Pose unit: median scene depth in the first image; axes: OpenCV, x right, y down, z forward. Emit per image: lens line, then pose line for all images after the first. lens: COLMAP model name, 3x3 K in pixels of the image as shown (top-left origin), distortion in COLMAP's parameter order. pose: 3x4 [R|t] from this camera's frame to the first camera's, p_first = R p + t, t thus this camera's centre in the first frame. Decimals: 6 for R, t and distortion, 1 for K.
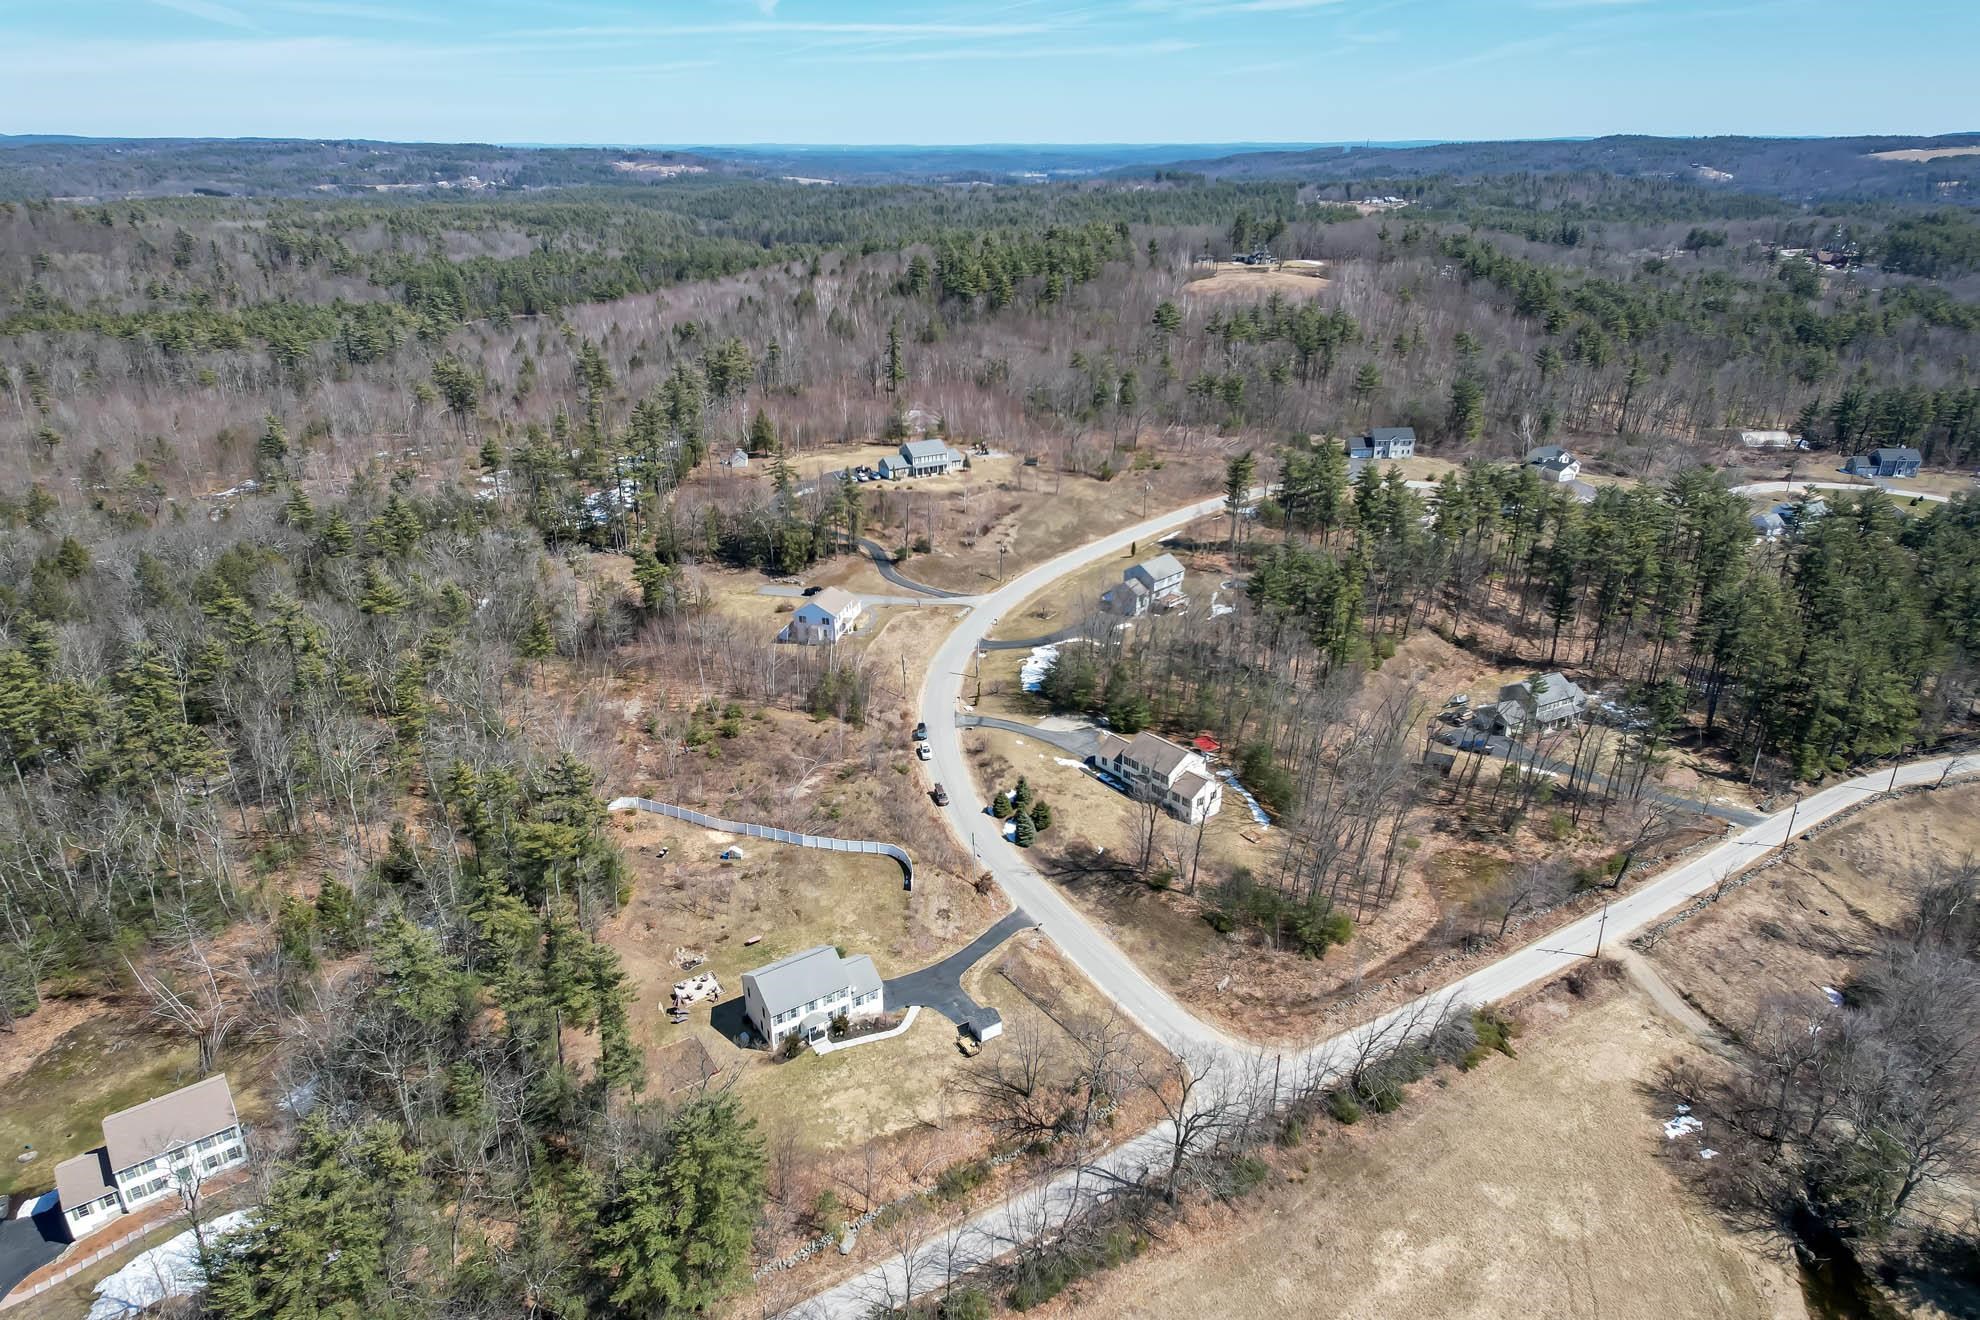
lens RADIAL K [[1232.5, 0, 990.0], [0, 1232.5, 660.0], [0, 0, 1]] dist [0.097645, -0.074074]
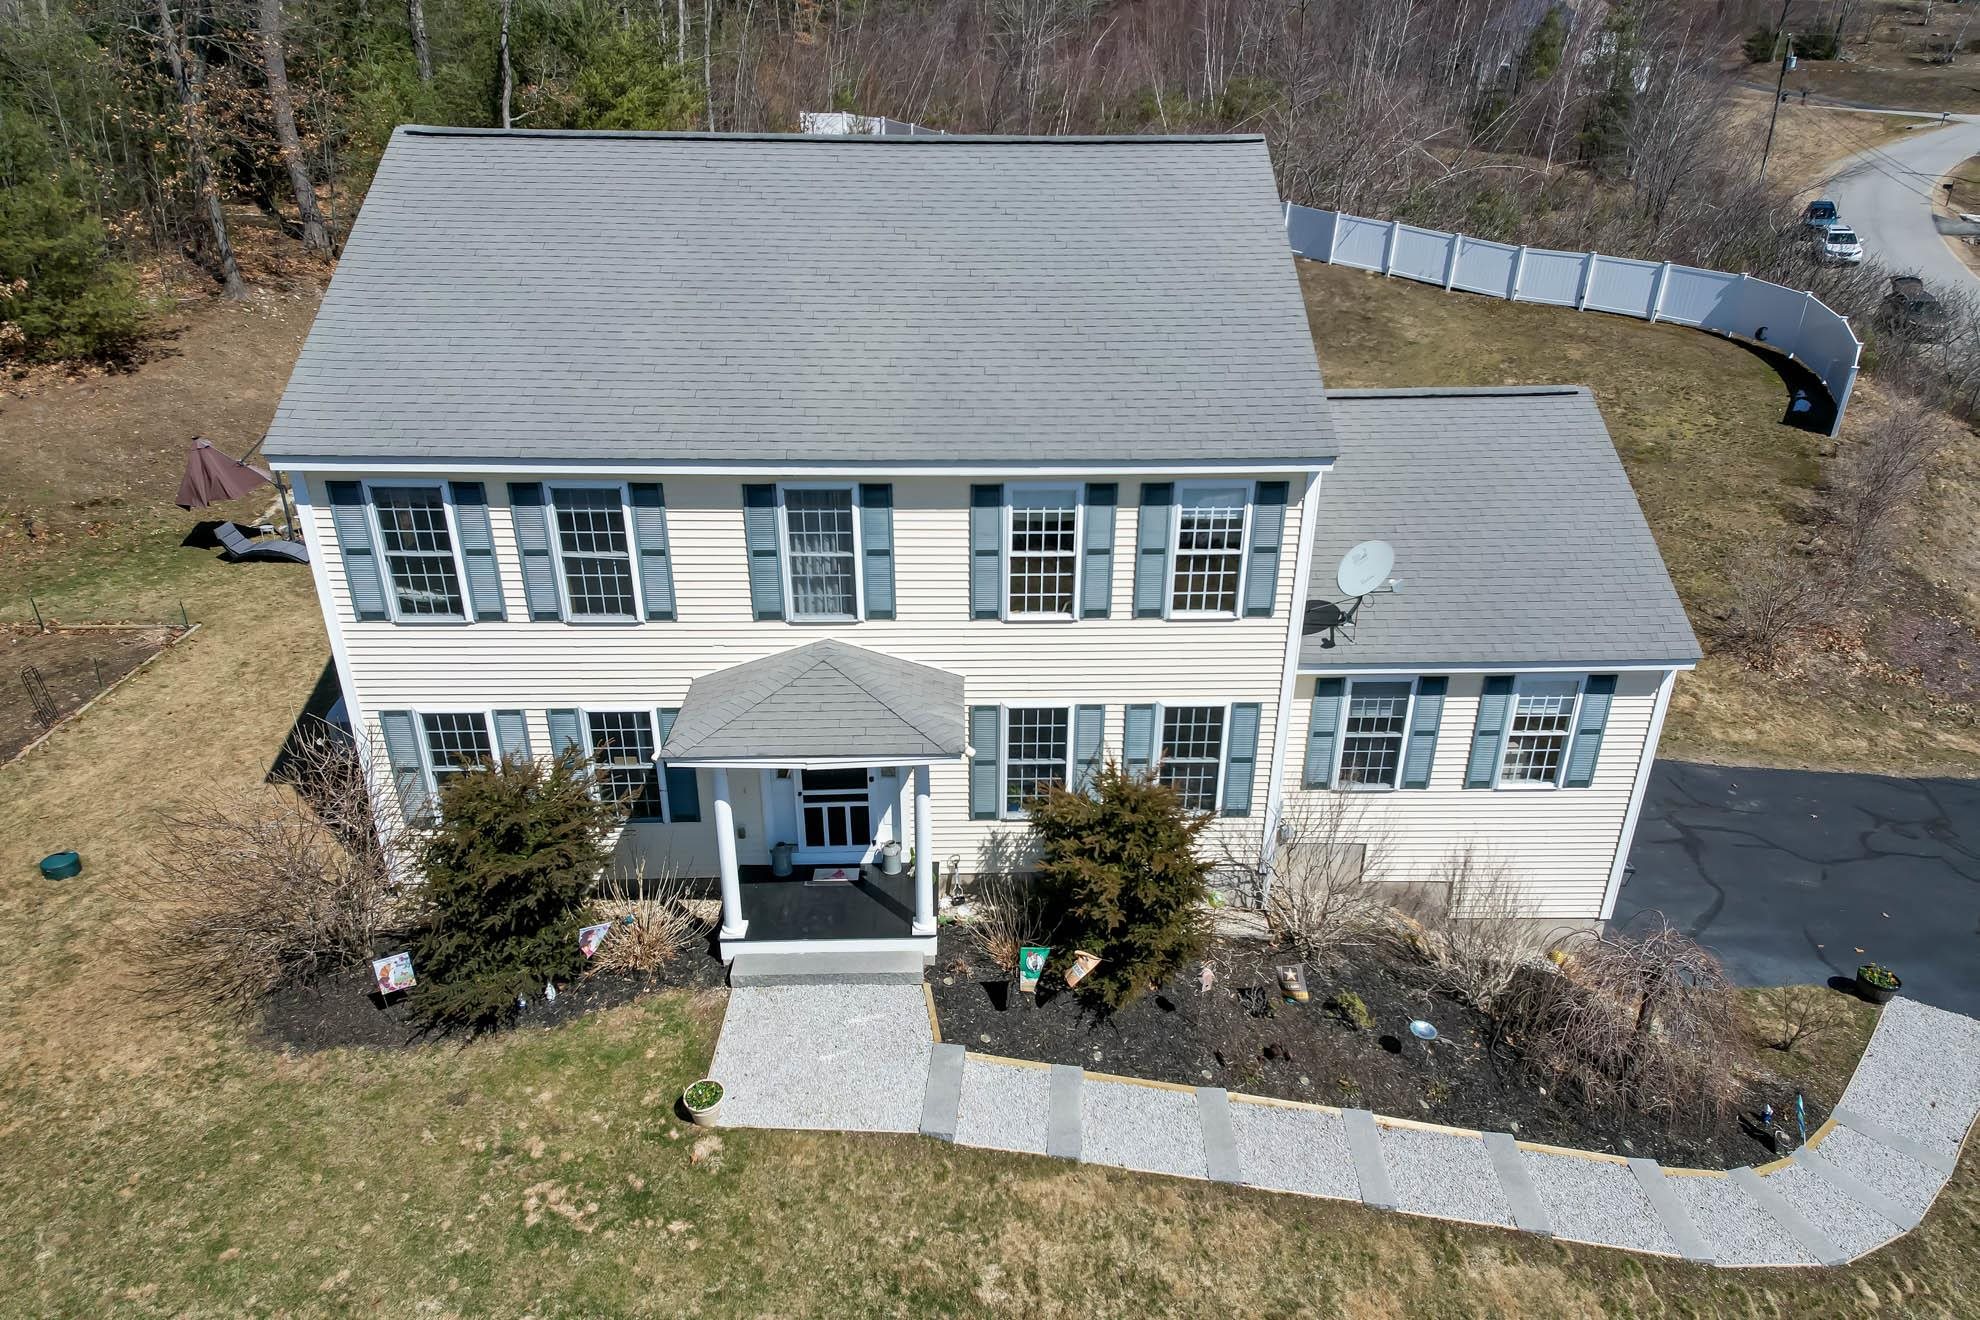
lens RADIAL K [[1232.5, 0, 990.0], [0, 1232.5, 660.0], [0, 0, 1]] dist [0.097645, -0.074074]
pose [[0.858987, 0.217270, -0.463610, -0.089370], [-0.218380, 0.974474, 0.052067, 0.274781], [0.463088, 0.056518, 0.884508, 0.915221]]
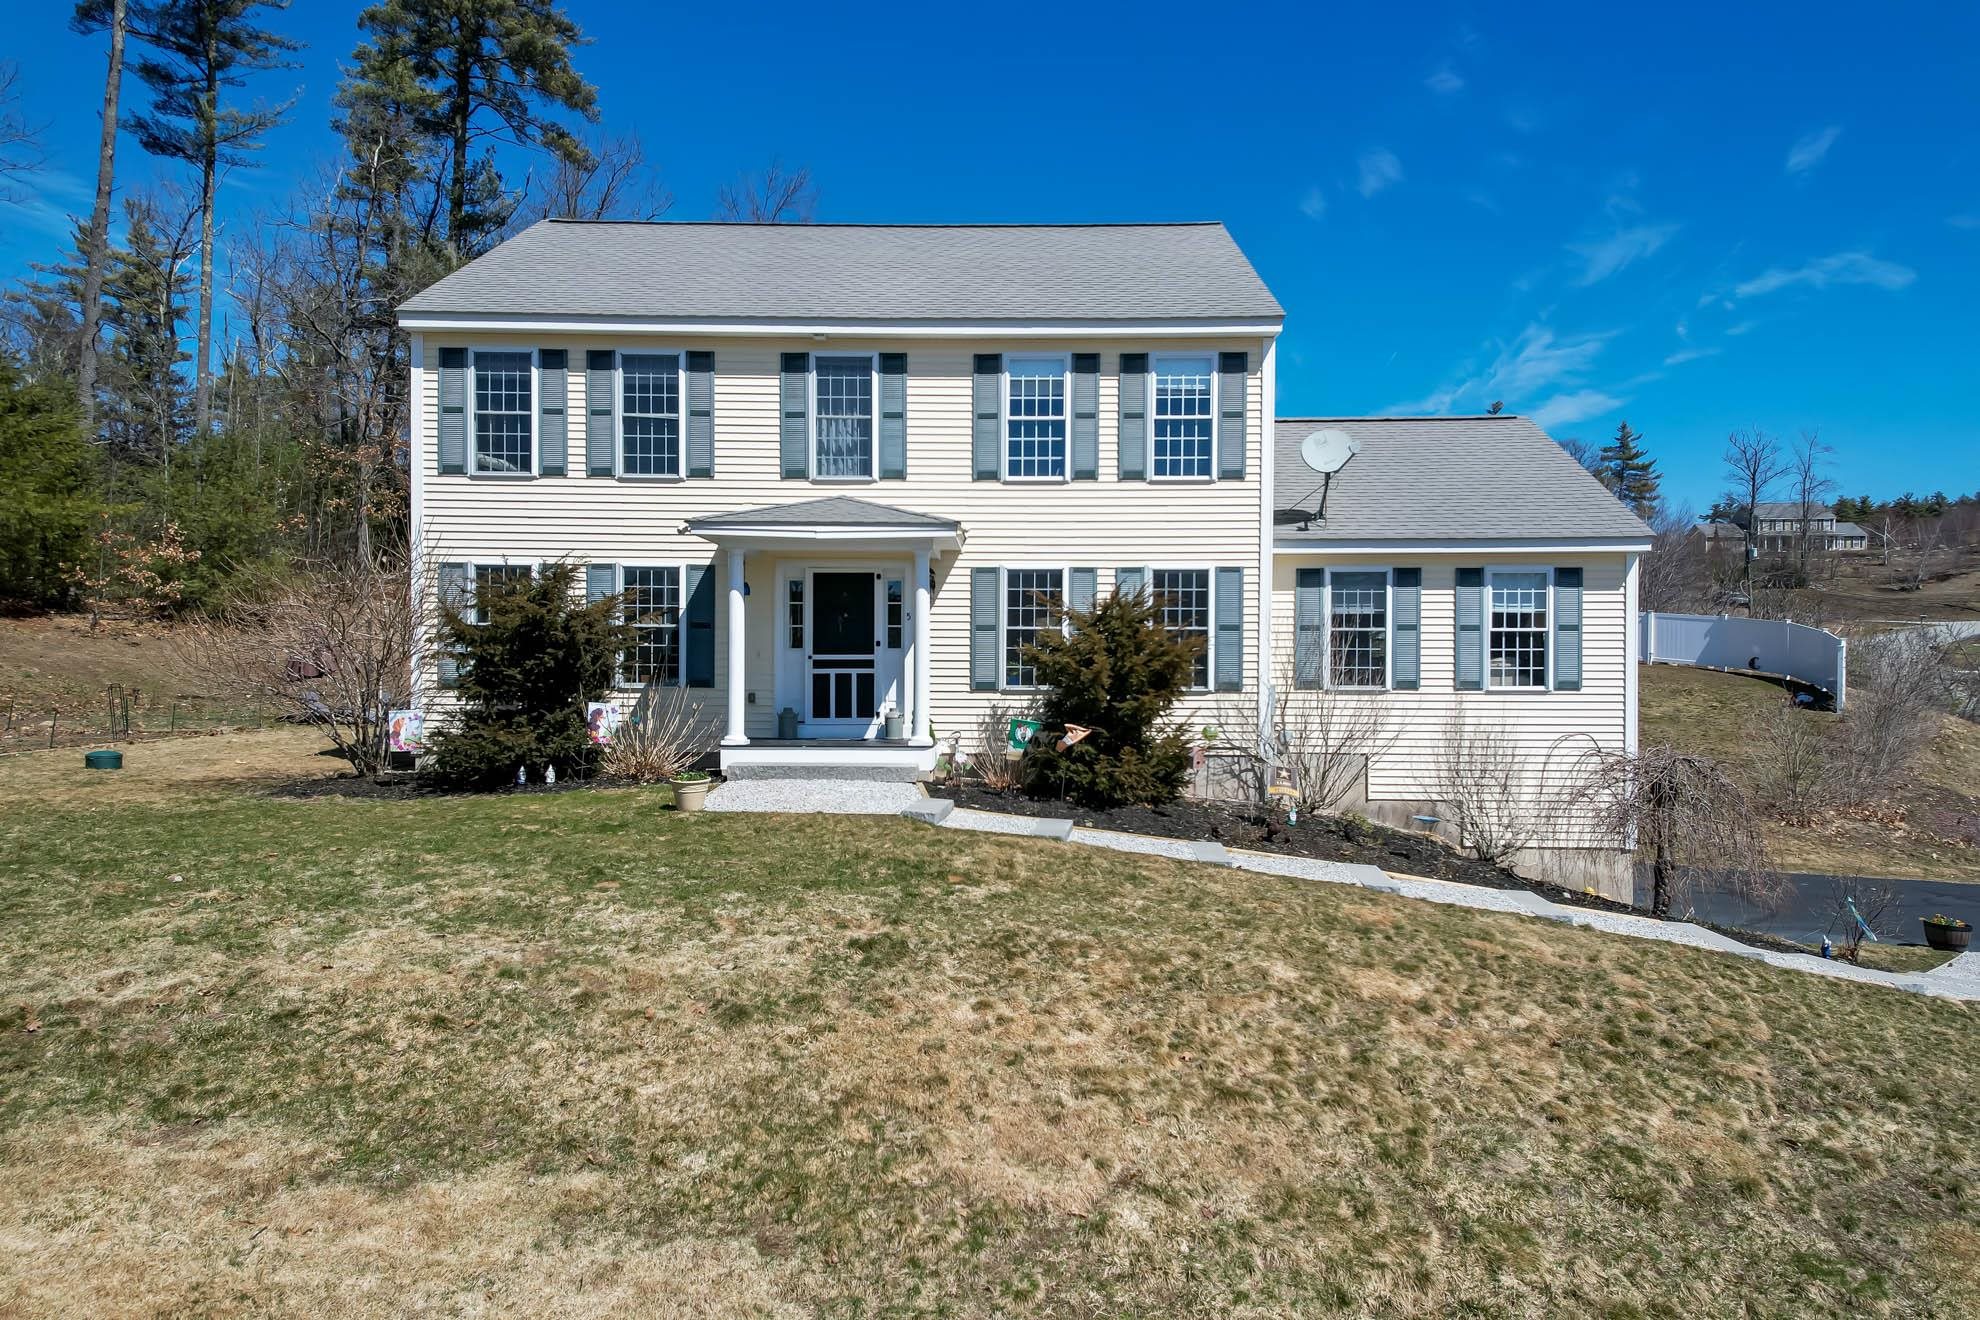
lens RADIAL K [[1232.5, 0, 990.0], [0, 1232.5, 660.0], [0, 0, 1]] dist [0.097645, -0.074074]
pose [[0.835576, -0.001939, -0.549371, -0.076420], [-0.235003, 0.902623, -0.360618, 0.326059], [0.496575, 0.430427, 0.753755, 0.924943]]
